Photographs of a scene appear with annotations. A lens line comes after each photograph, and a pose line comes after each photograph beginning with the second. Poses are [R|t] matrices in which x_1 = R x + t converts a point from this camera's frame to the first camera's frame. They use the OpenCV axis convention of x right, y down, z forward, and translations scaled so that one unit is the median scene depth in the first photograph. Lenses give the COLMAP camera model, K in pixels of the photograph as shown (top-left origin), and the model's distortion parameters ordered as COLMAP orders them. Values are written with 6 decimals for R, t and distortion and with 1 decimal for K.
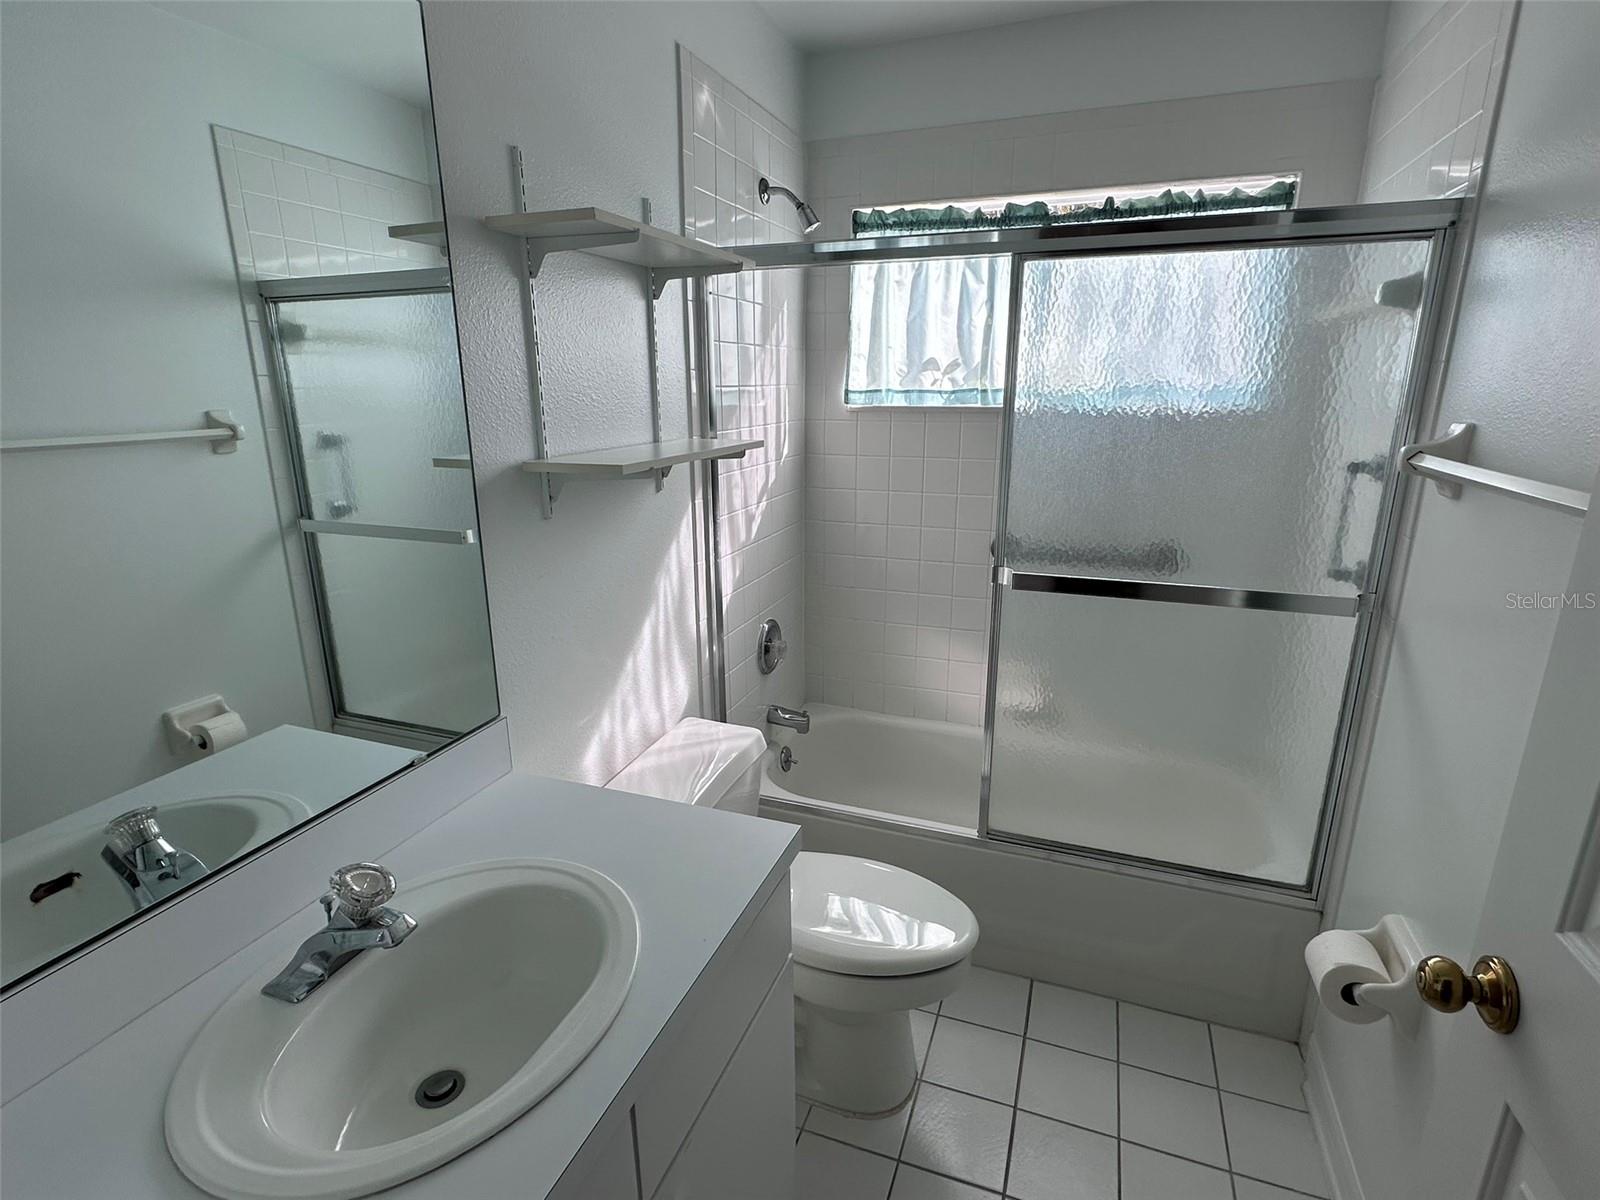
lens RADIAL K [[828.0, 0, 789.8], [0, 828.0, 612.4], [0, 0, 1]] dist [0.002033, 0.000092]
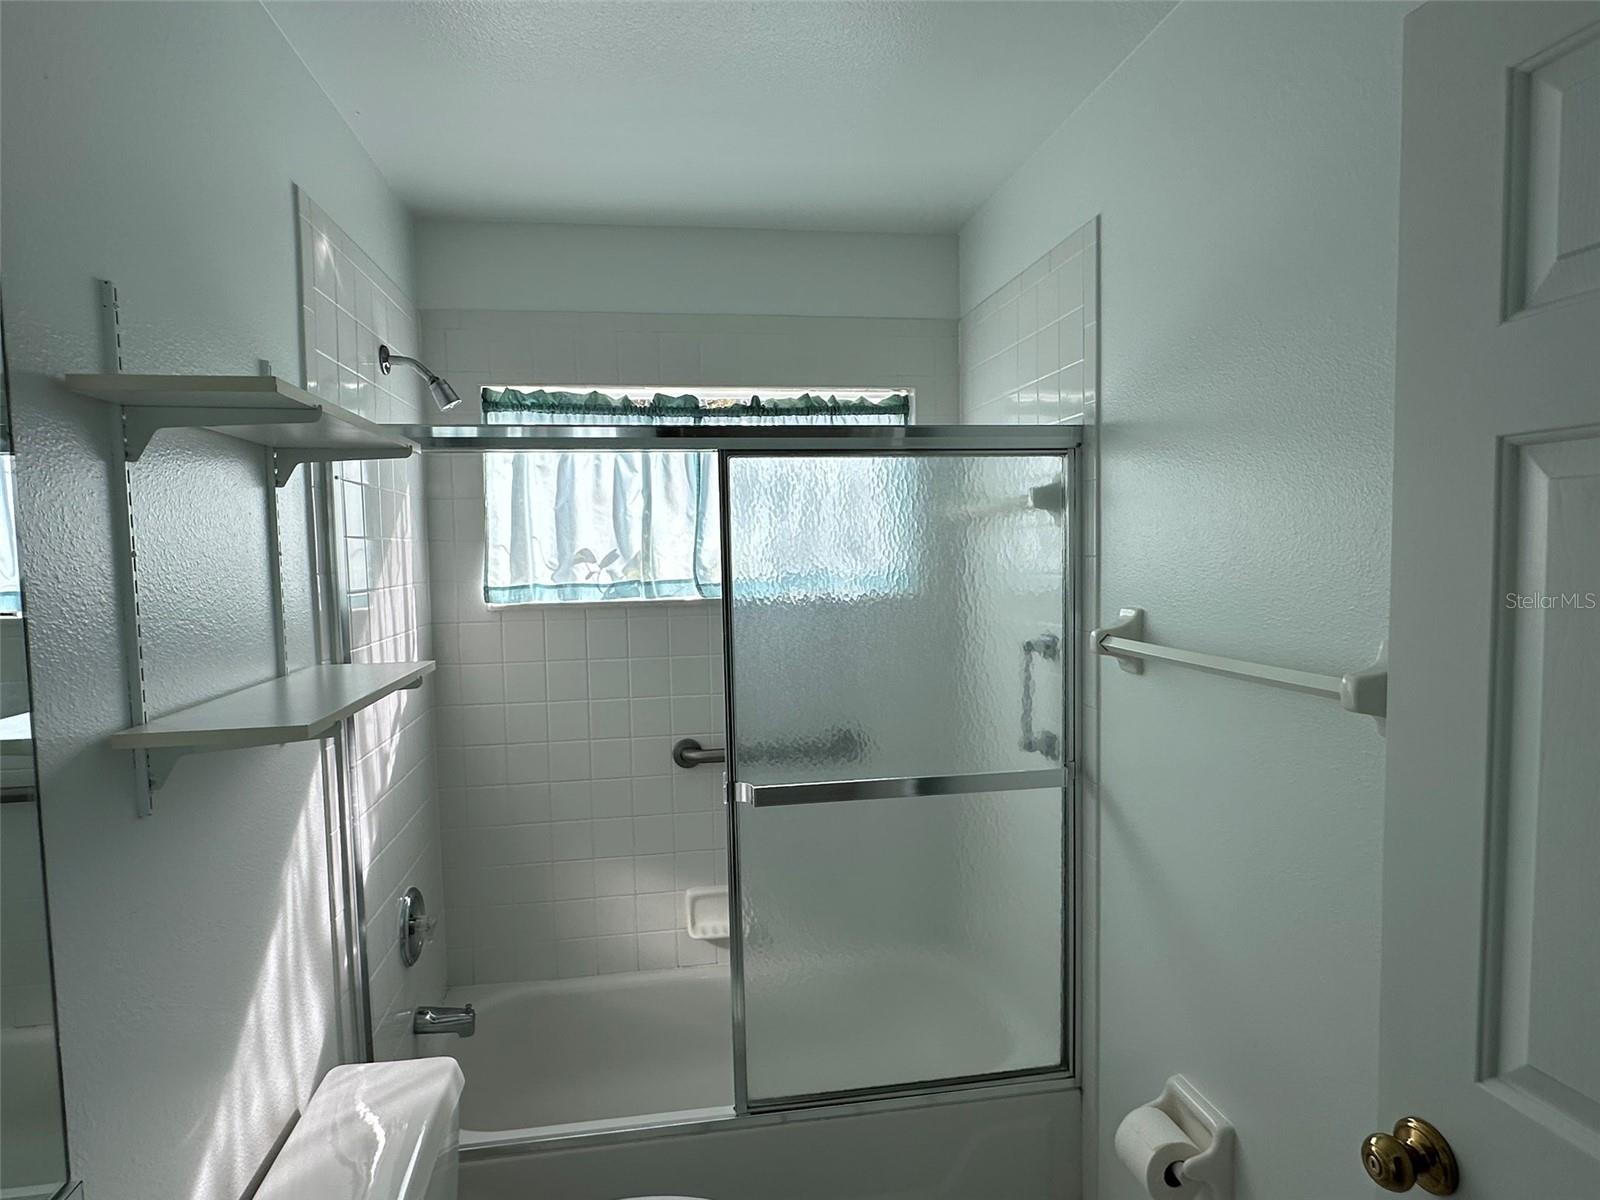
lens RADIAL K [[912.0, 0, 796.6], [0, 912.0, 605.8], [0, 0, 1]] dist [-0.002346, 0.003479]
pose [[0.863846, -0.045611, 0.501687, -0.142460], [0.151703, 0.973216, -0.172736, -0.051737], [-0.480371, 0.225325, 0.847627, 0.090144]]
